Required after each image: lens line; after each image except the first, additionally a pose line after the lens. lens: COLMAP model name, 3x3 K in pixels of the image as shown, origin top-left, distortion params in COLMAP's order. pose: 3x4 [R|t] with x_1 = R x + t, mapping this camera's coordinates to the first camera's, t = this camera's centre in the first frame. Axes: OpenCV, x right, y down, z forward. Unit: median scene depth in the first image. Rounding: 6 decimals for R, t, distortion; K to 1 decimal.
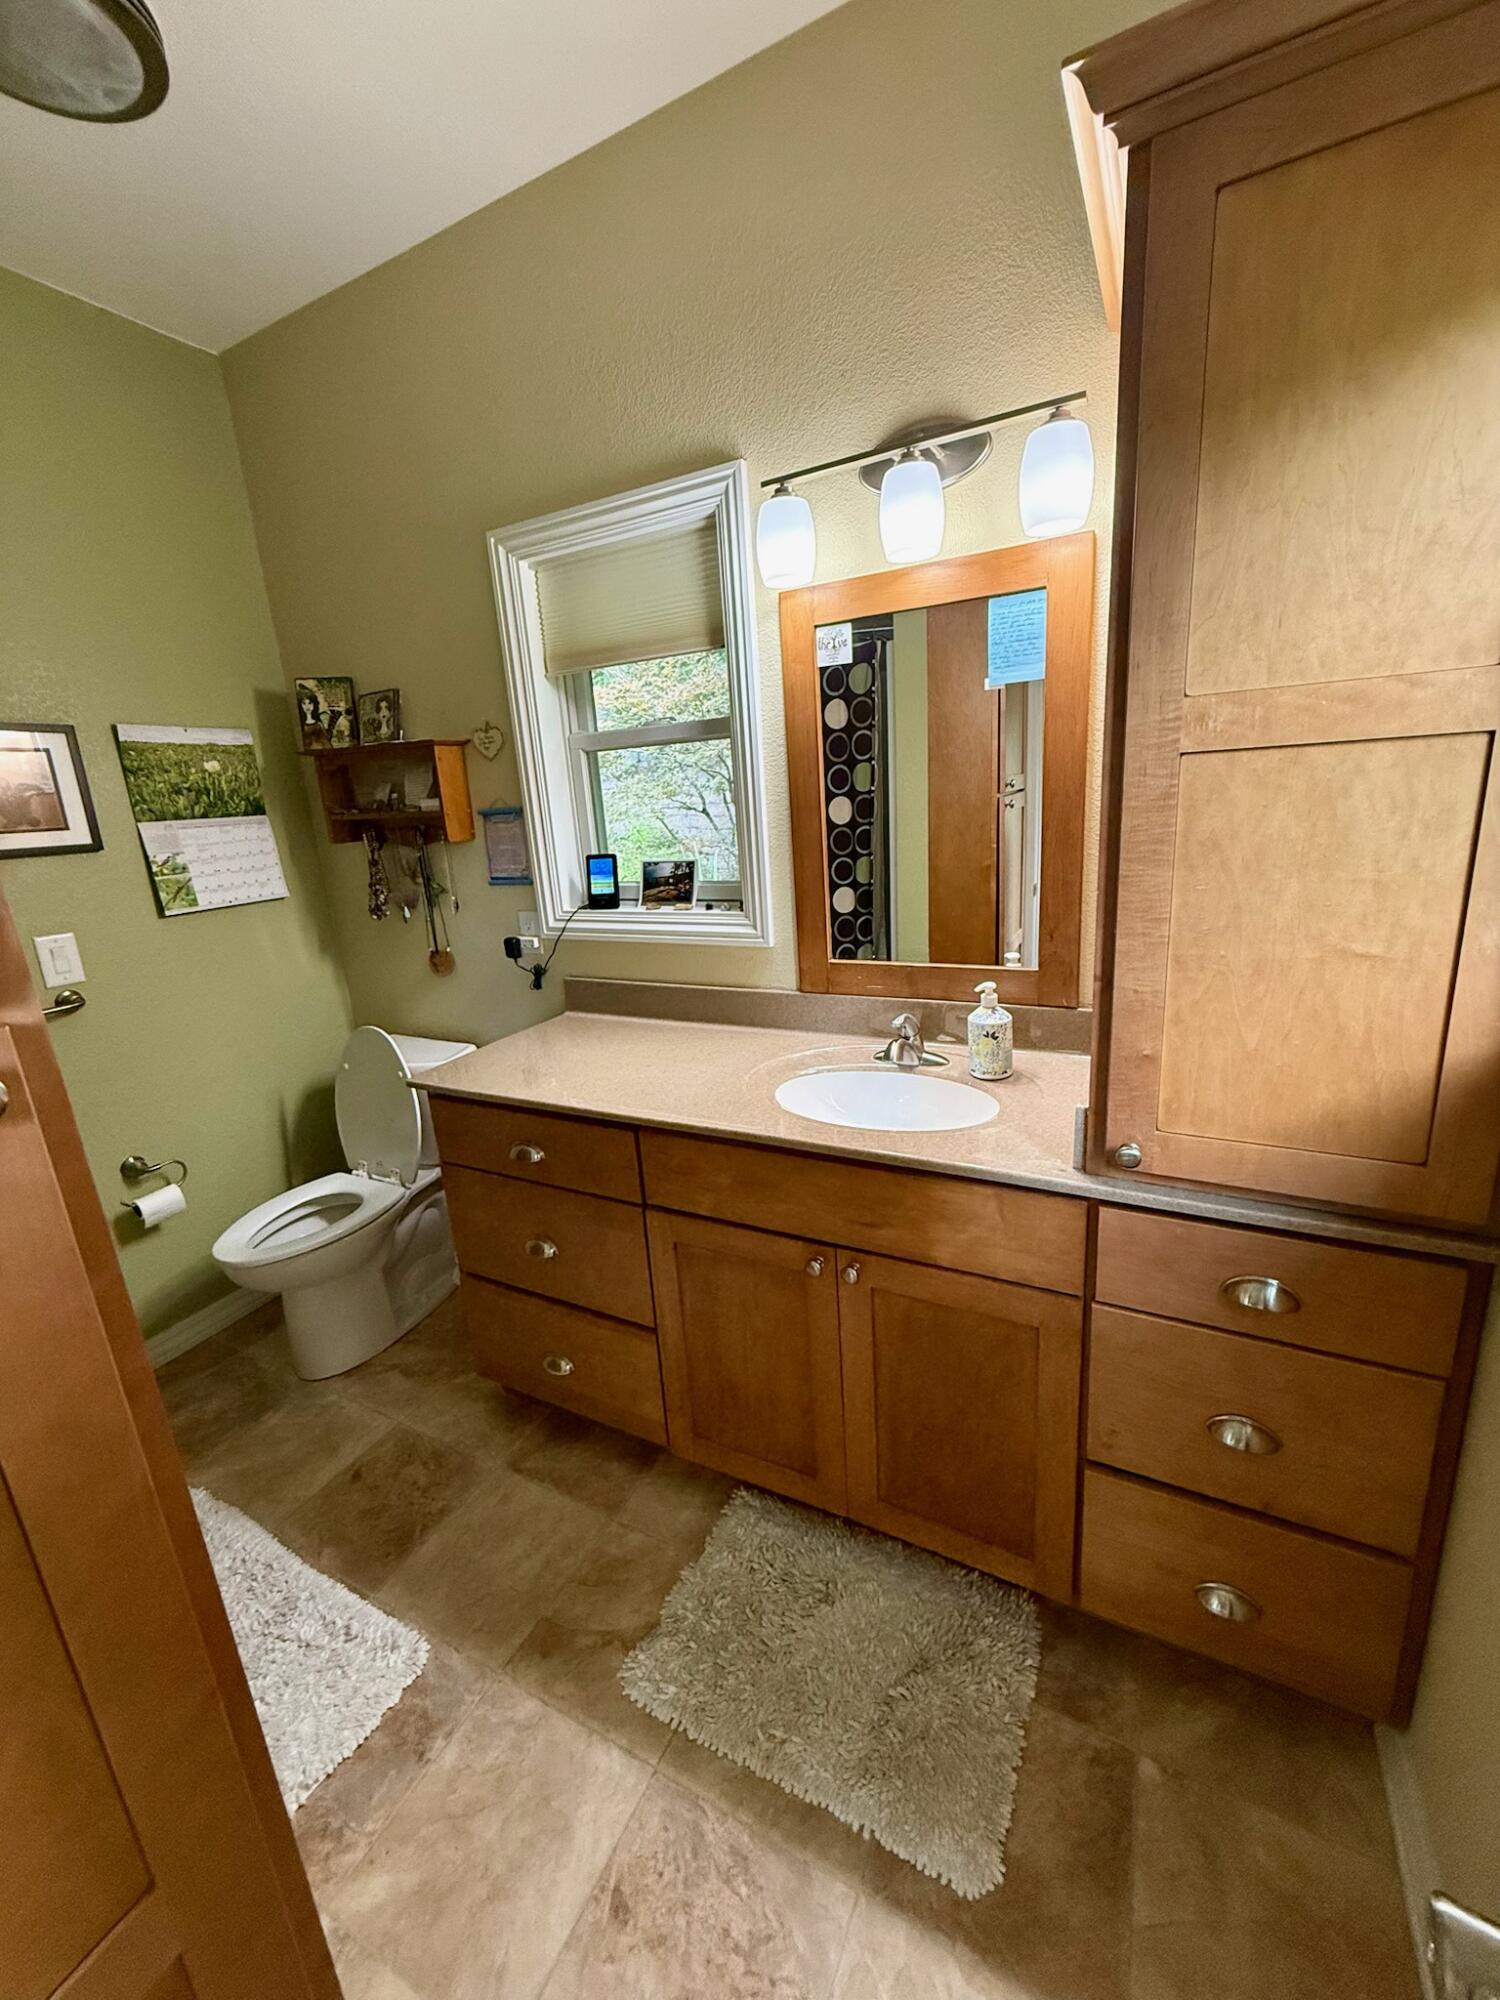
lens RADIAL K [[797.6, 0, 749.9], [0, 797.6, 992.2], [0, 0, 1]] dist [0.001731, -0.000017]
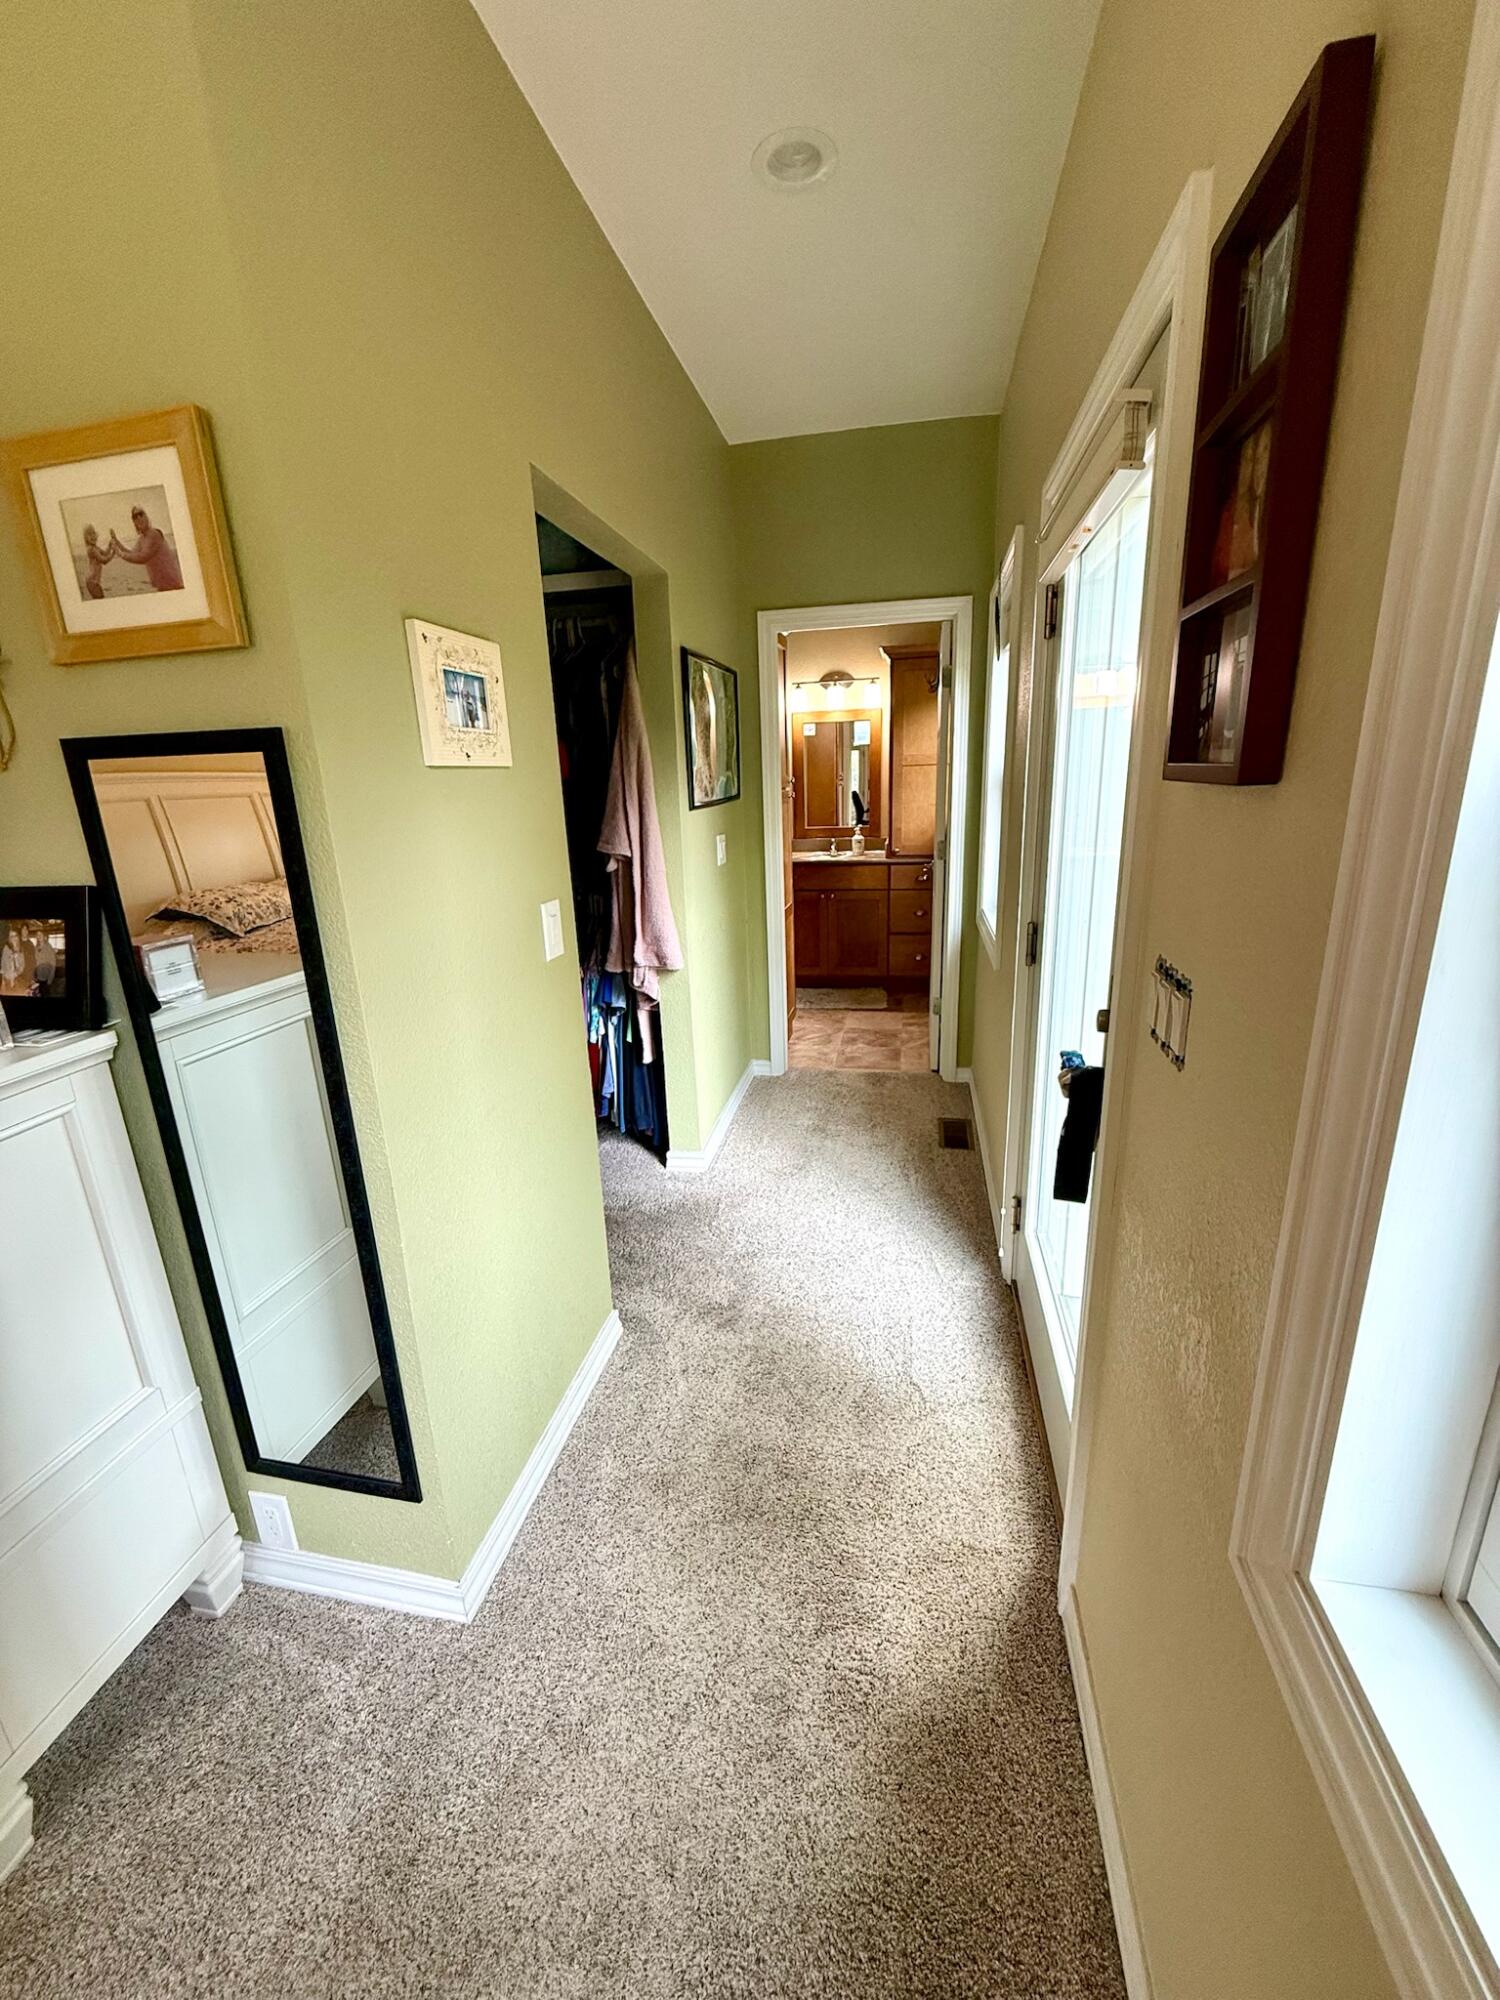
lens RADIAL K [[797.6, 0, 749.9], [0, 797.6, 992.2], [0, 0, 1]] dist [0.001731, -0.000017]
pose [[0.958666, -0.045740, 0.280833, -1.348434], [0.043757, 0.998953, 0.013333, 0.737107], [-0.281149, -0.000493, 0.959664, -2.582392]]
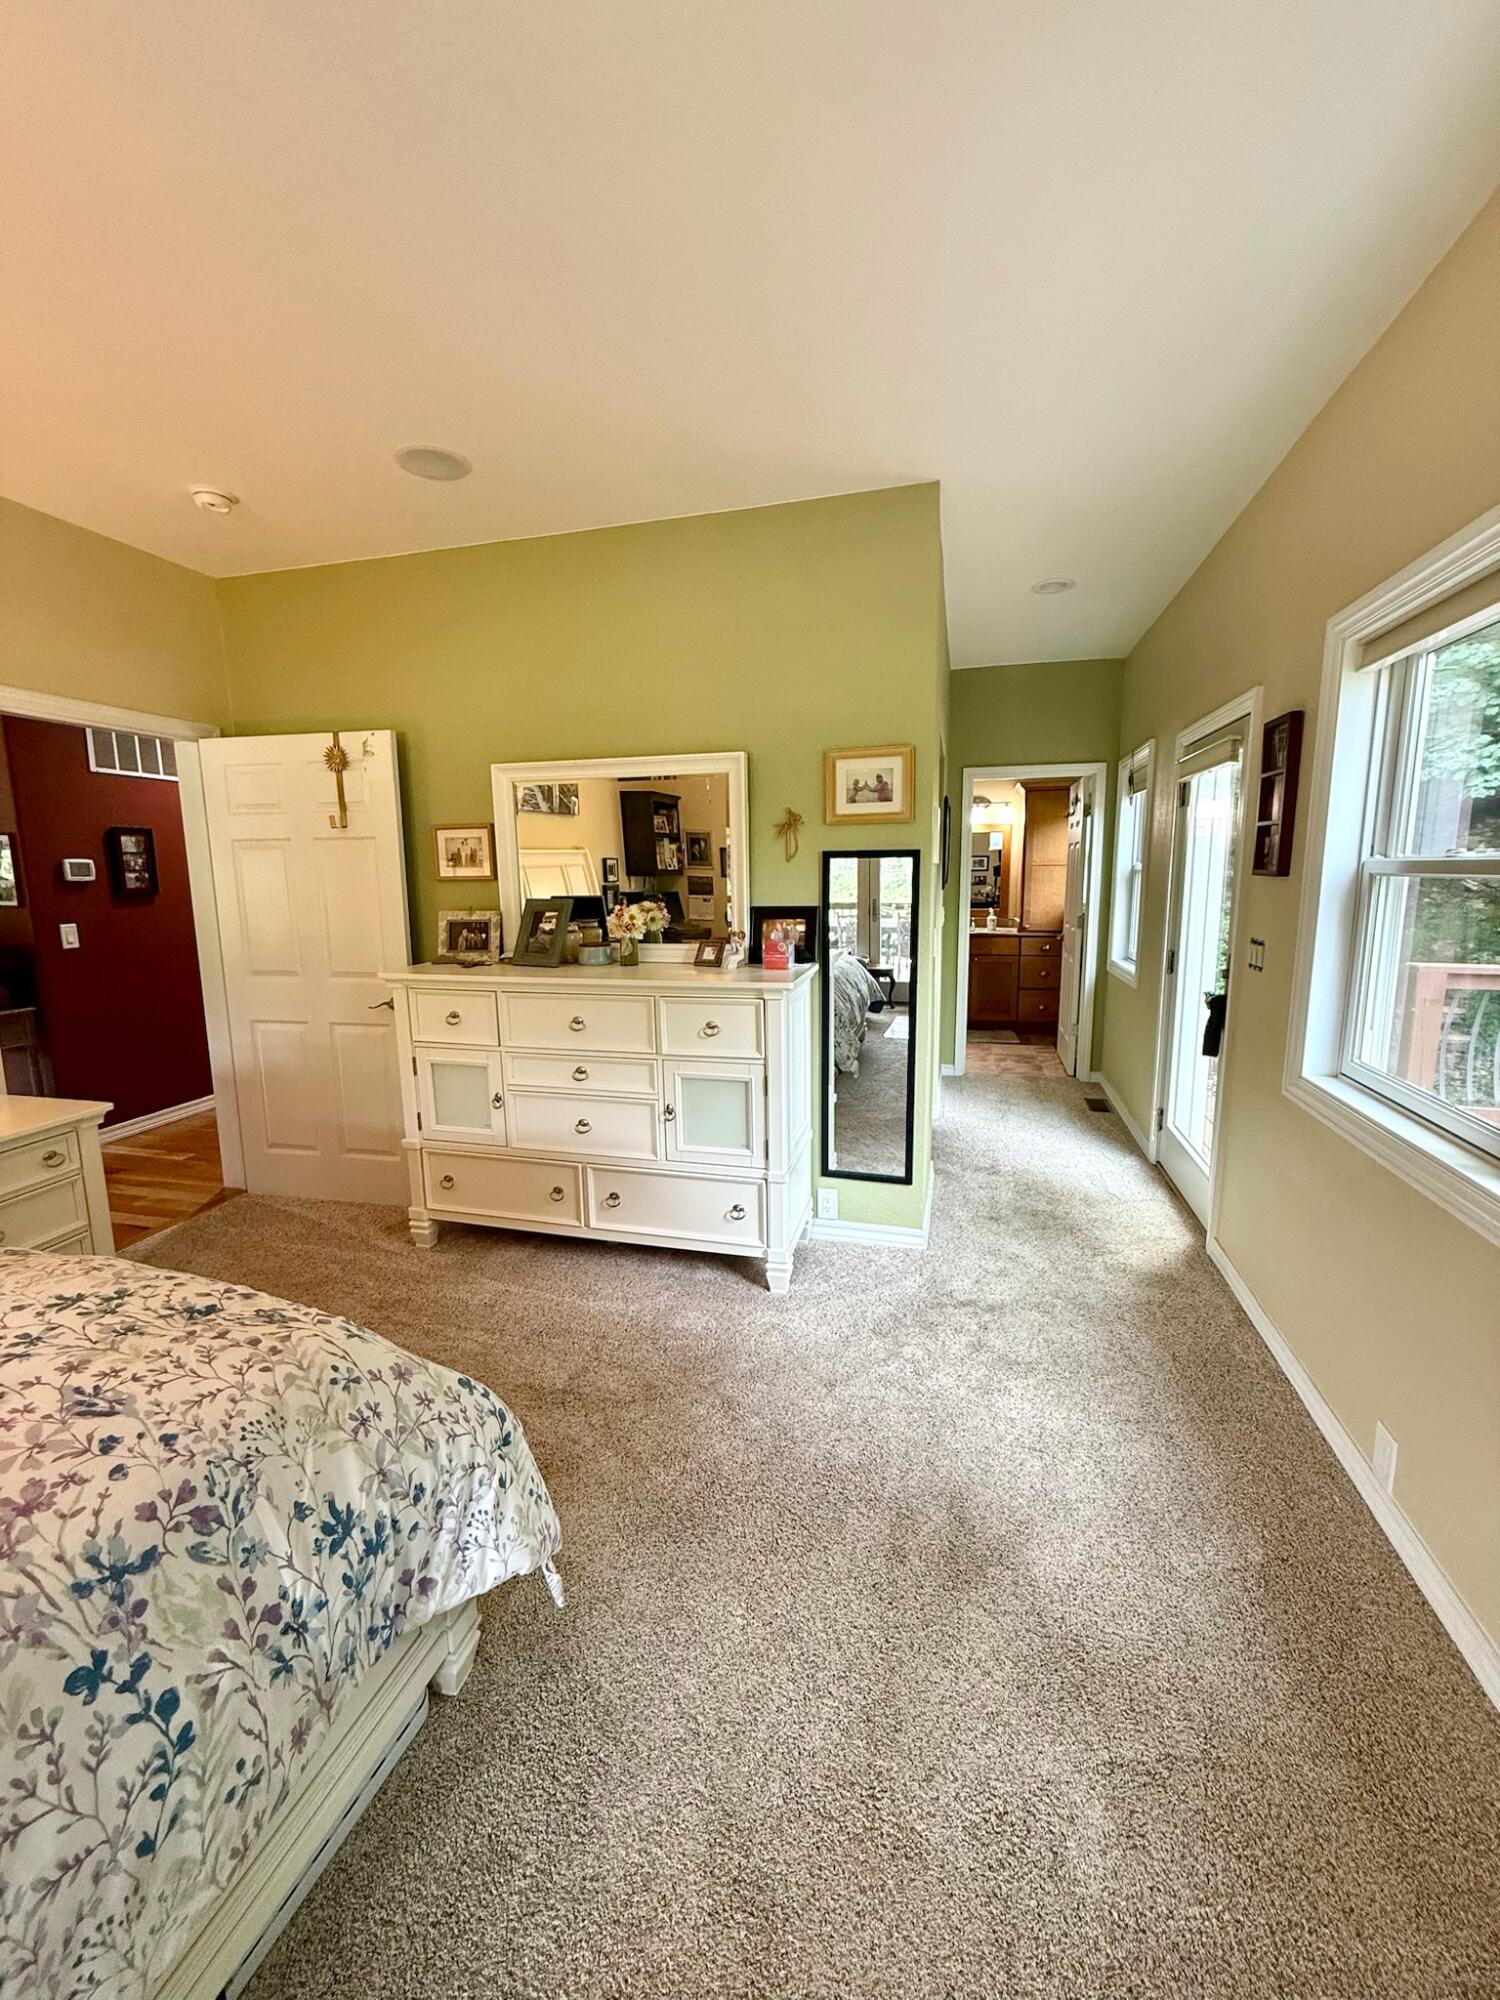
lens RADIAL K [[797.6, 0, 749.9], [0, 797.6, 992.2], [0, 0, 1]] dist [0.001731, -0.000017]
pose [[0.972648, 0.016760, 0.231677, -2.479403], [0.006652, 0.994975, -0.099905, 1.060045], [-0.232187, 0.098713, 0.967649, -3.630294]]
